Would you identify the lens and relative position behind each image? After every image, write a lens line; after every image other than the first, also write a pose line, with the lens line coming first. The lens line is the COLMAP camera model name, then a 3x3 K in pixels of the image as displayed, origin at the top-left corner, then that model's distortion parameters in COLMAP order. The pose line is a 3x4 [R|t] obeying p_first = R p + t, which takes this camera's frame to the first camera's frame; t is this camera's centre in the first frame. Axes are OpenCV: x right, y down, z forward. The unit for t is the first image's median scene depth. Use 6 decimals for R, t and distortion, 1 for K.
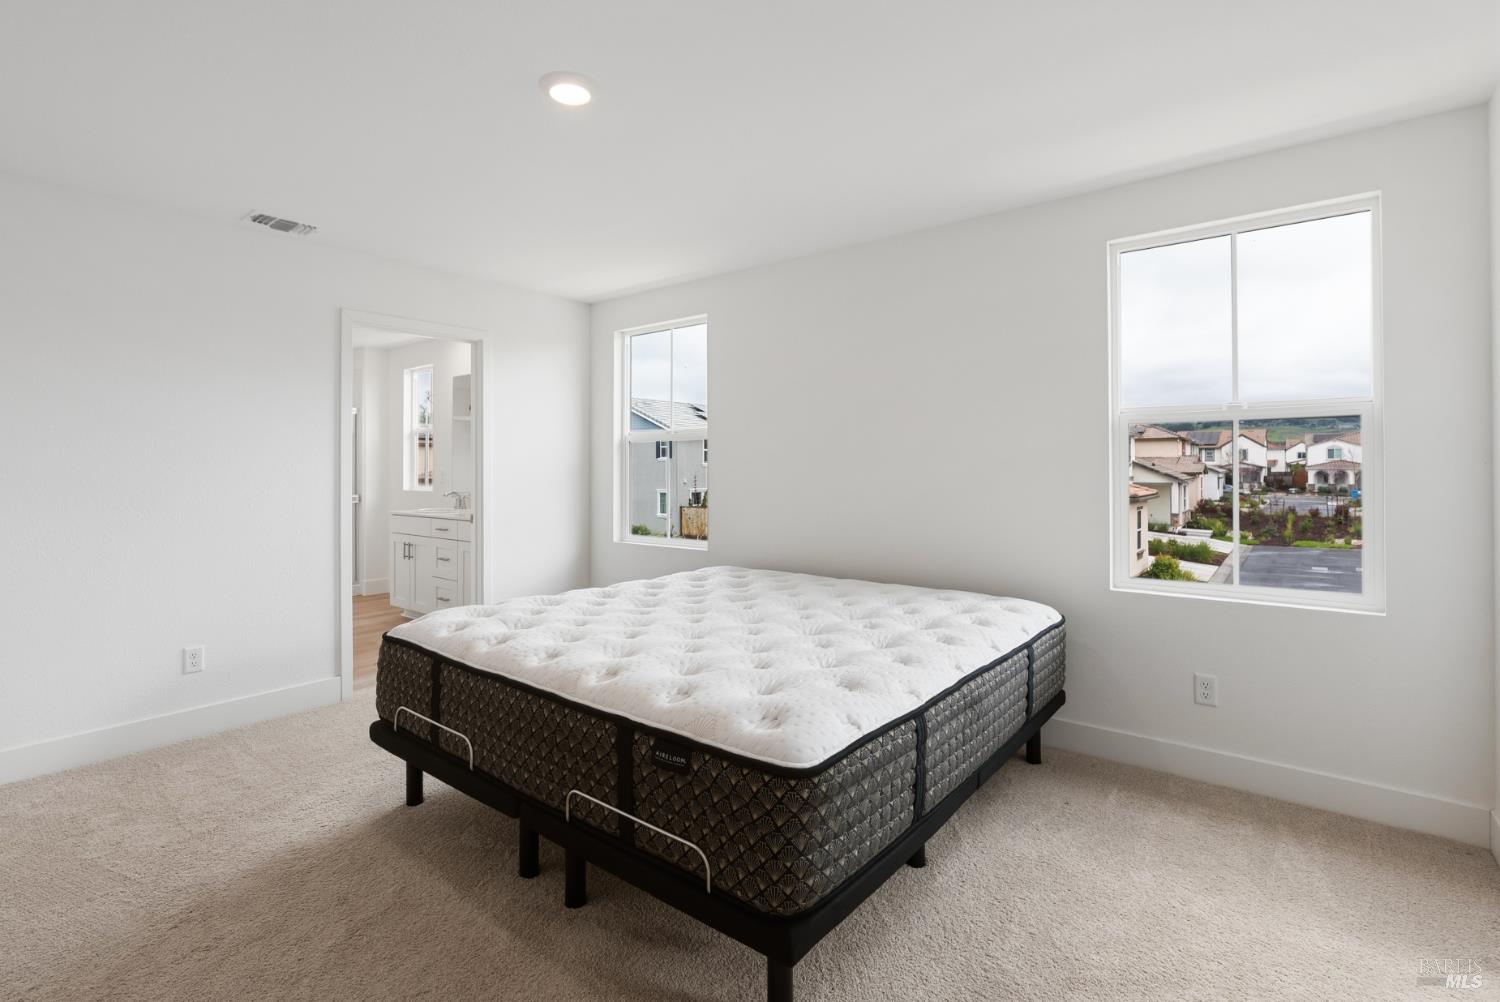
lens RADIAL K [[727.9, 0, 746.5], [0, 727.9, 474.3], [0, 0, 1]] dist [-0.011843, 0.000861]
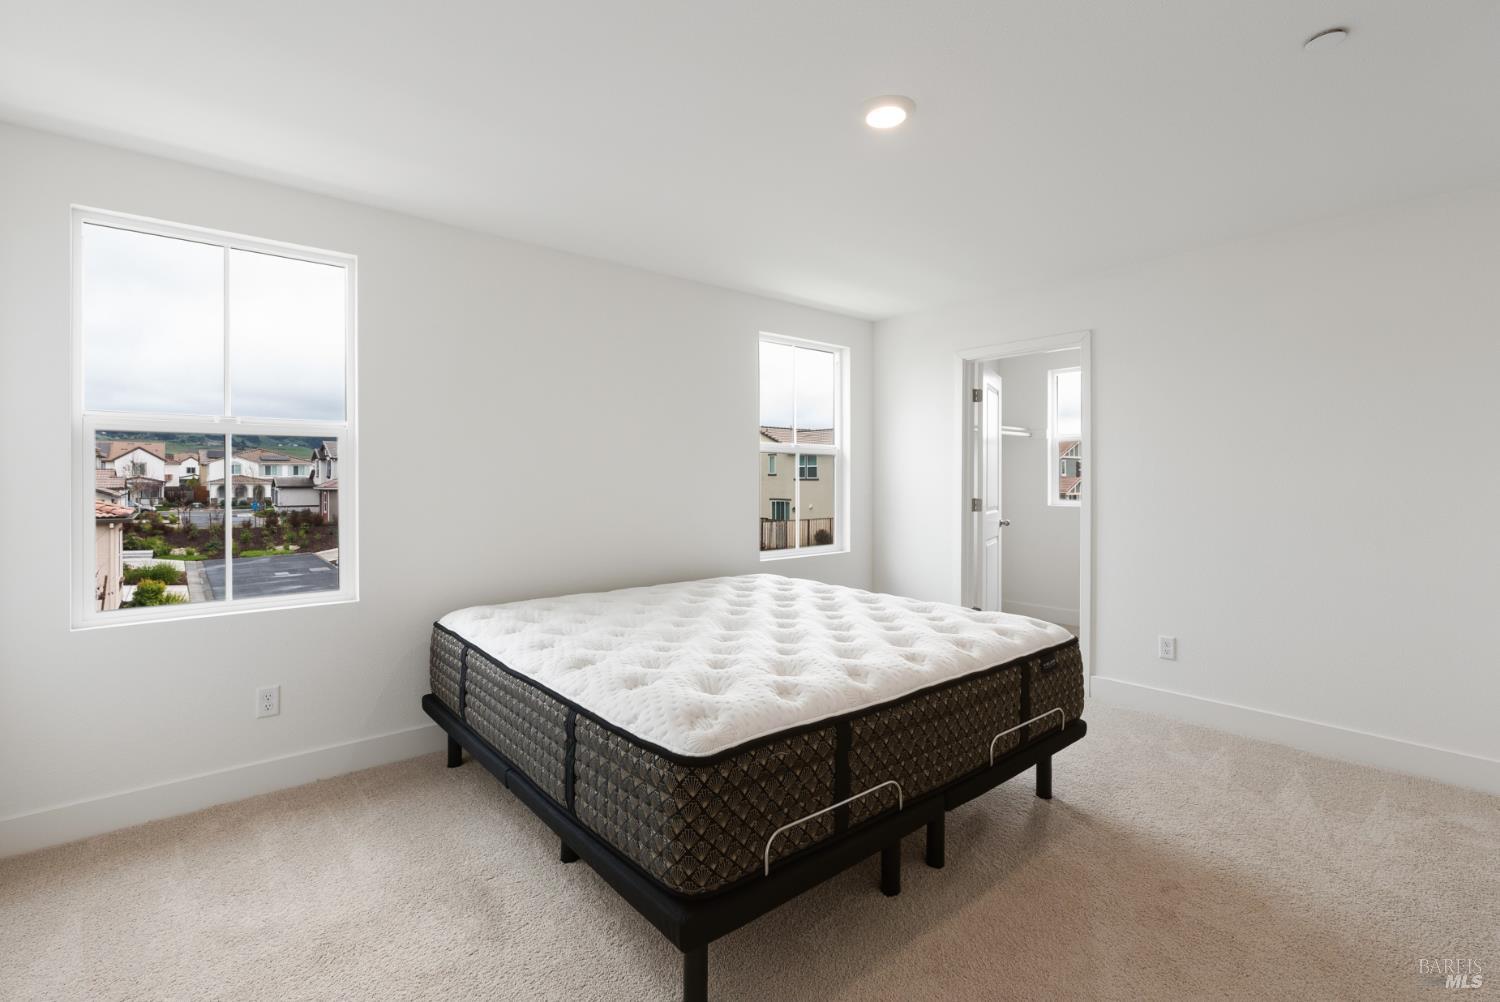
lens RADIAL K [[699.1, 0, 751.5], [0, 699.1, 490.0], [0, 0, 1]] dist [0.001373, 0.000250]
pose [[0.202479, -0.012856, 0.979202, -0.080672], [0.011475, 0.999876, 0.010755, -0.000365], [-0.979219, 0.009059, 0.202602, 0.062089]]
